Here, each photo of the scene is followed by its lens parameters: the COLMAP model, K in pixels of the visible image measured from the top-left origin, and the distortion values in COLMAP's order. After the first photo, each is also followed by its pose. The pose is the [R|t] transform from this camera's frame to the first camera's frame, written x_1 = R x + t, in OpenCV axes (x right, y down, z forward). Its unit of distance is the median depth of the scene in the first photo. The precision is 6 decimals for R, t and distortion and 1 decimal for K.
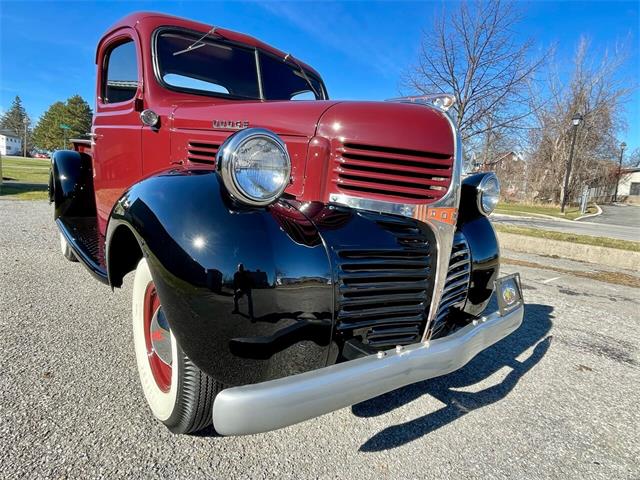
lens RADIAL K [[389.9, 0, 316.8], [0, 389.9, 241.0], [0, 0, 1]] dist [-0.004373, 0.000555]
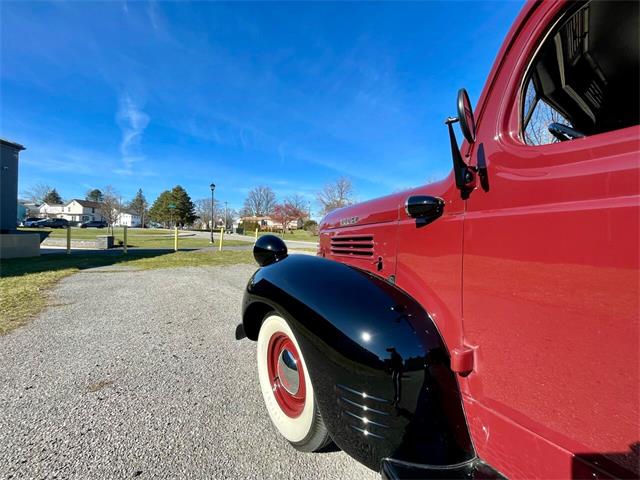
lens RADIAL K [[273.0, 0, 318.1], [0, 273.0, 237.0], [0, 0, 1]] dist [0.000912, -0.000072]
pose [[0.996748, -0.047865, -0.064823, -0.202666], [0.038081, 0.988764, -0.144556, -0.068606], [0.071014, 0.141618, 0.987371, 0.254015]]
